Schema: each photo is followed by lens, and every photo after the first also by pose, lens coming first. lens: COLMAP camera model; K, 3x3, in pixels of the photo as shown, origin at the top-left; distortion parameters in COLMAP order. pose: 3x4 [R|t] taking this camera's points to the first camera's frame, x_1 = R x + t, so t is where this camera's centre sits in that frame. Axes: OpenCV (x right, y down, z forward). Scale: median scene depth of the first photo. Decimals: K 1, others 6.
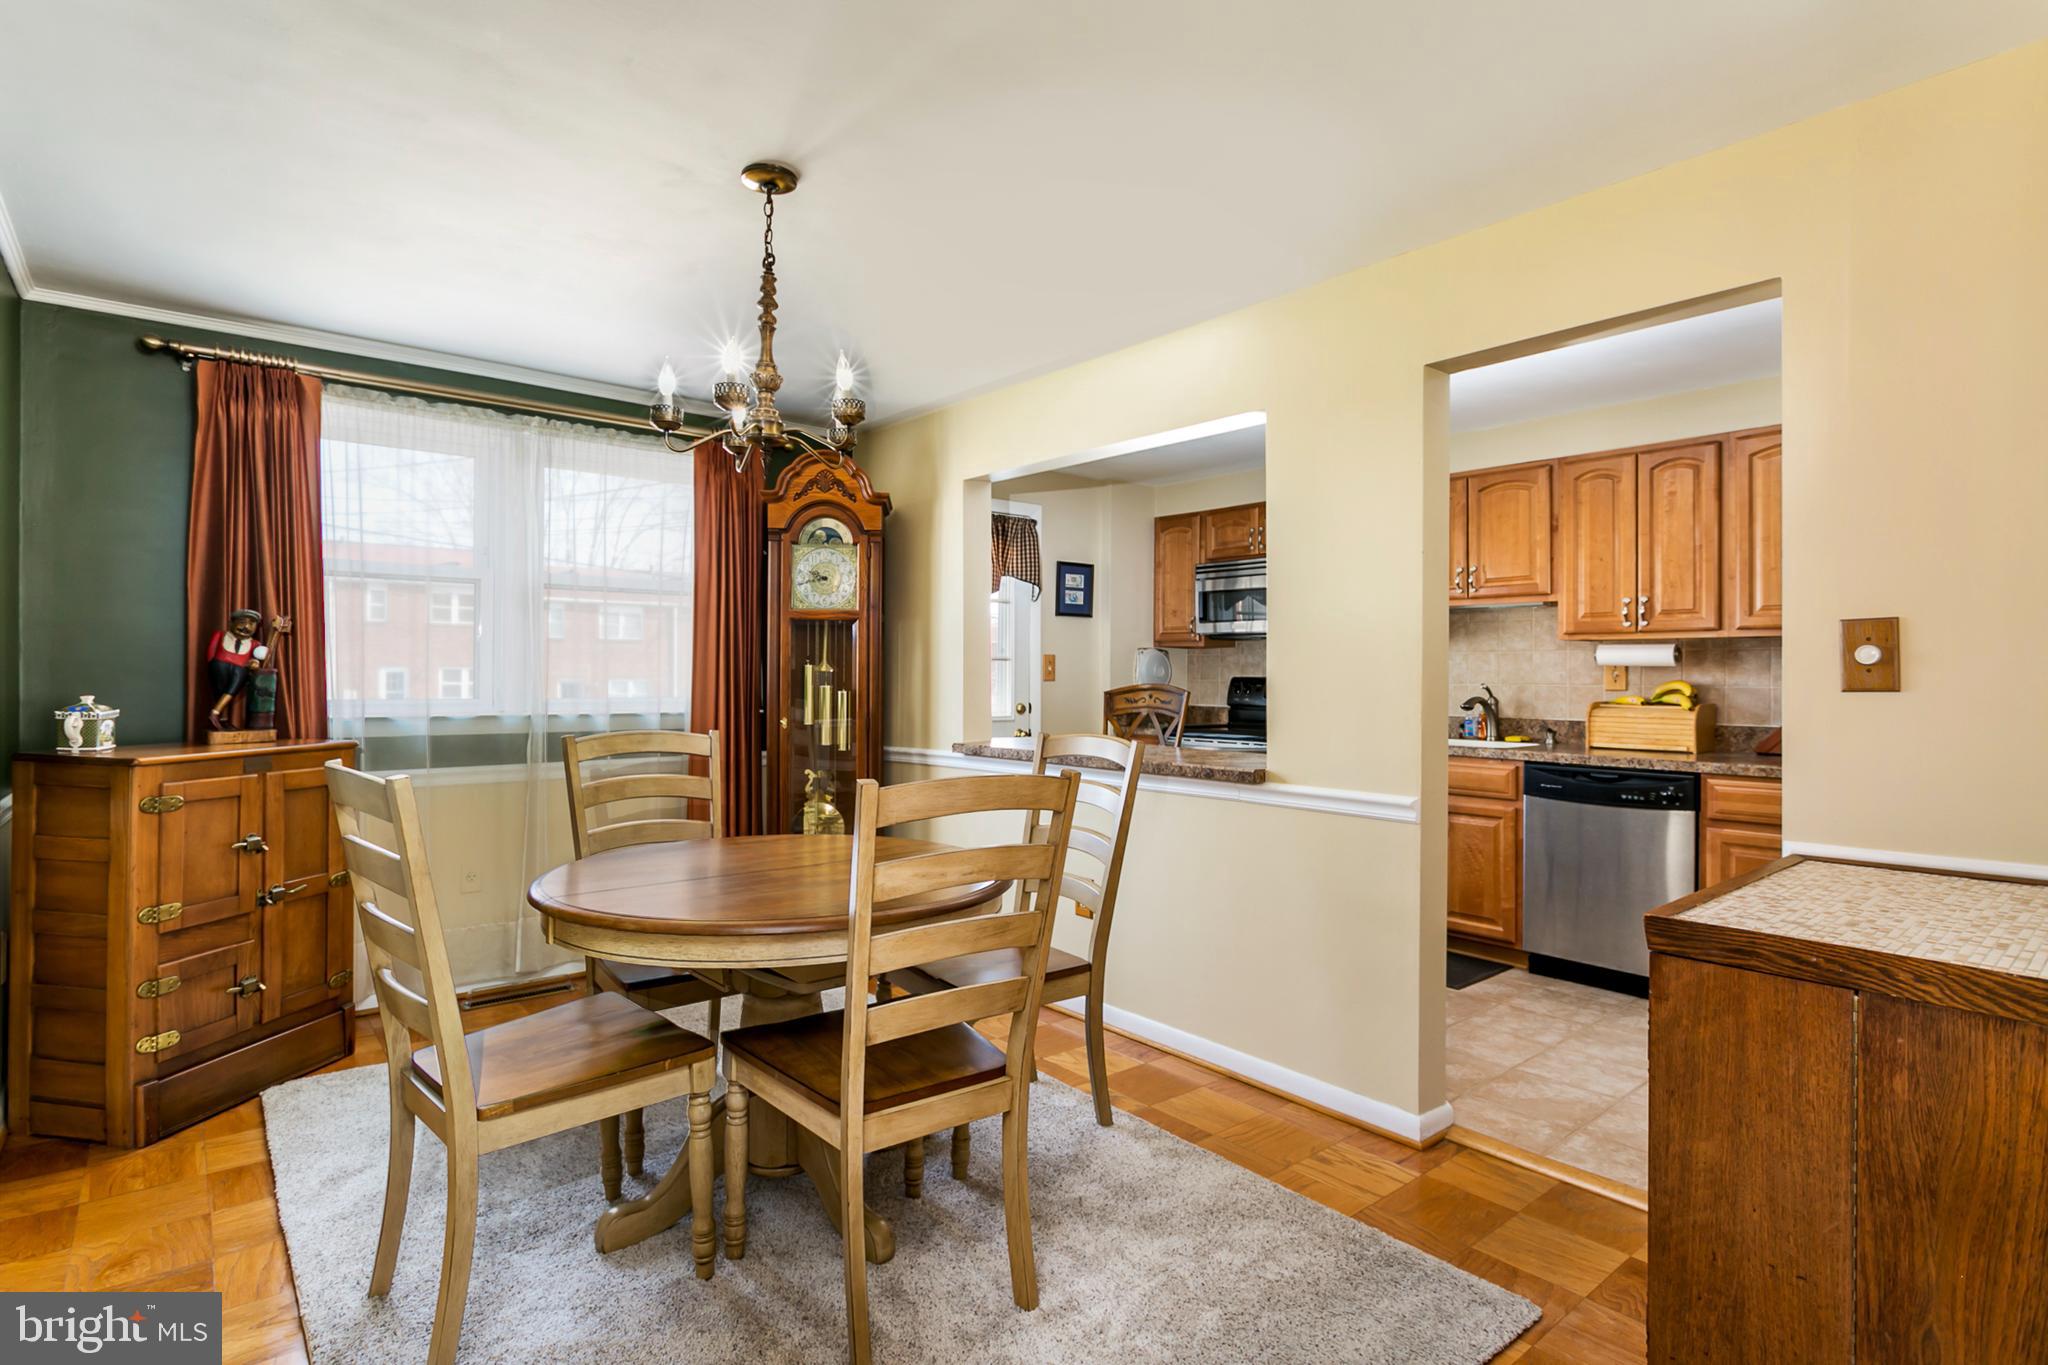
lens RADIAL K [[1002.6, 0, 1018.7], [0, 1002.6, 697.4], [0, 0, 1]] dist [-0.017999, -0.001344]
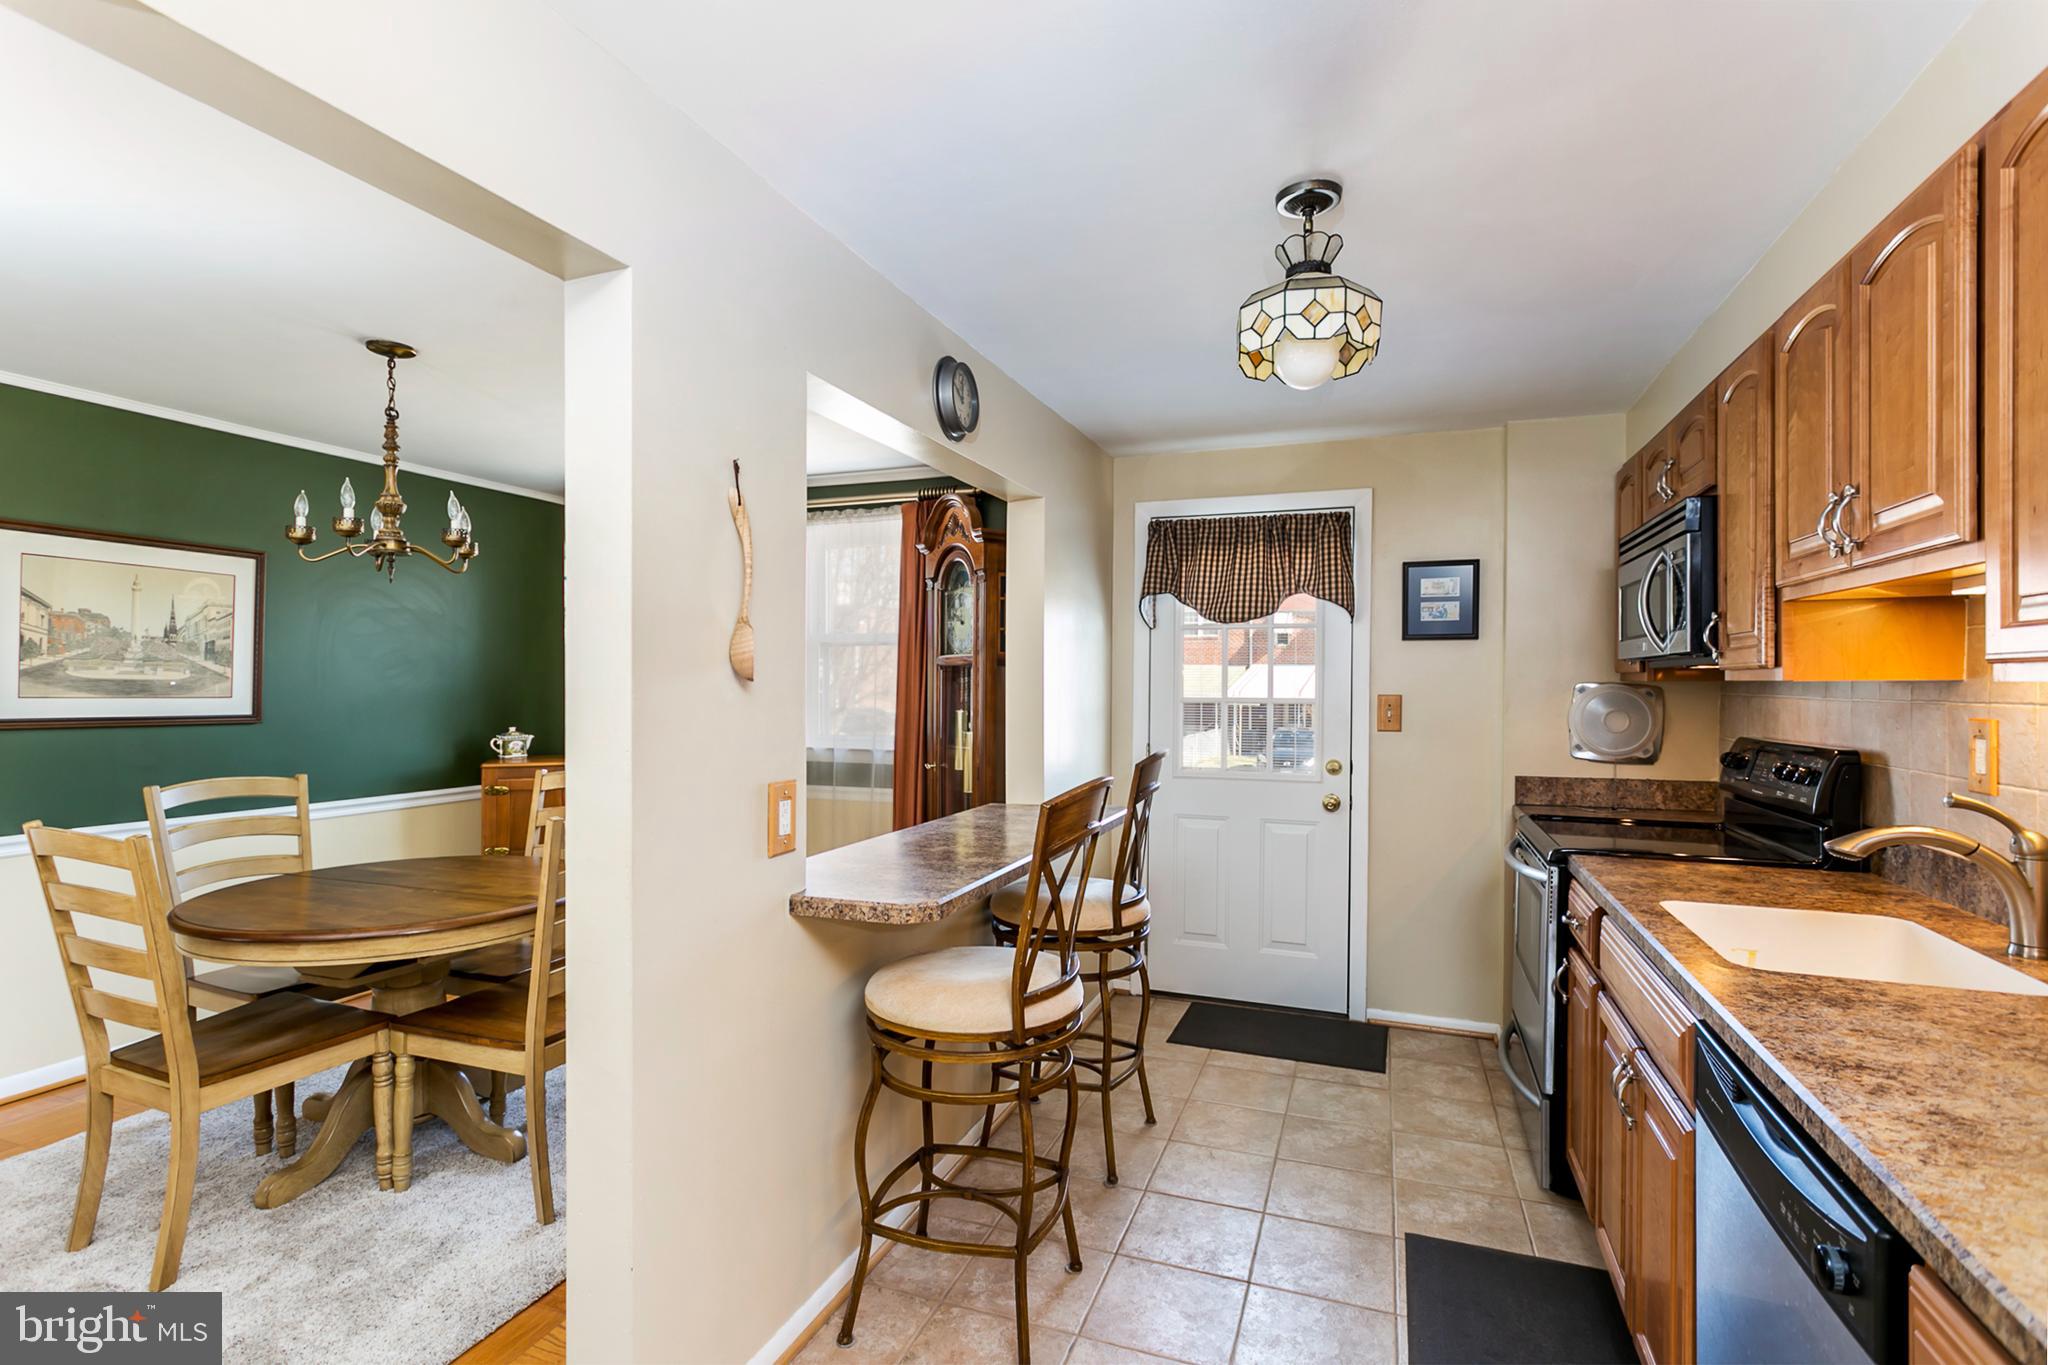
lens RADIAL K [[981.4, 0, 1021.4], [0, 981.4, 682.0], [0, 0, 1]] dist [0.000699, -0.000159]
pose [[0.499078, -0.005303, -0.866541, 0.683404], [-0.022087, 0.999579, -0.018838, -0.045824], [0.866276, 0.028541, 0.498750, 0.589734]]
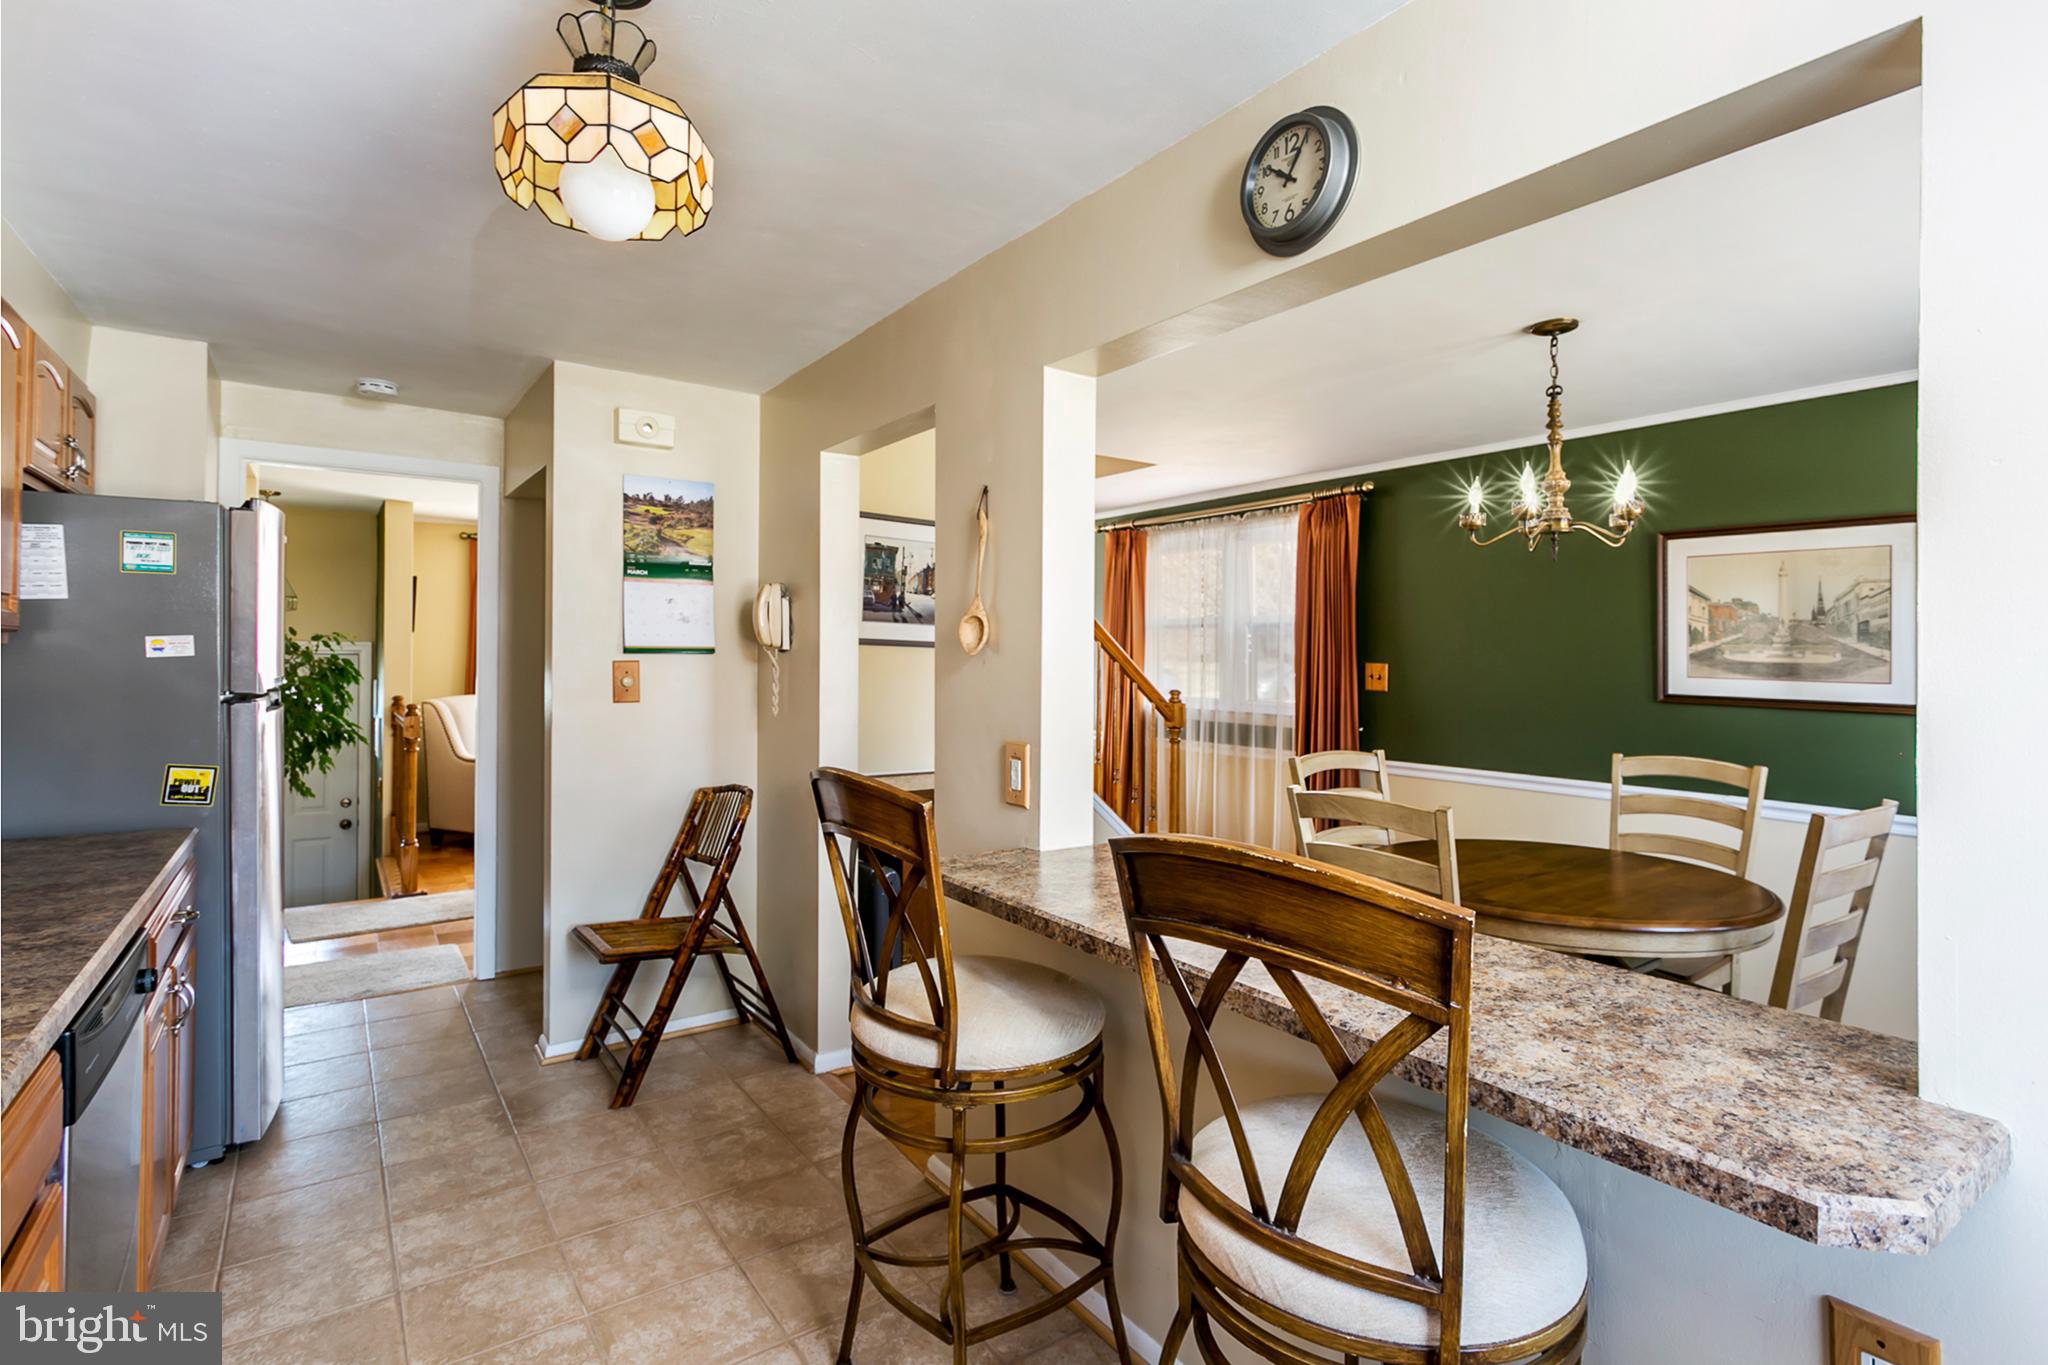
lens RADIAL K [[981.4, 0, 1030.8], [0, 981.4, 663.2], [0, 0, 1]] dist [0.000699, -0.000159]
pose [[-0.997574, -0.015176, 0.067936, 0.167599], [-0.013081, 0.999428, 0.031186, -0.065105], [-0.068370, 0.030221, -0.997202, 1.270941]]
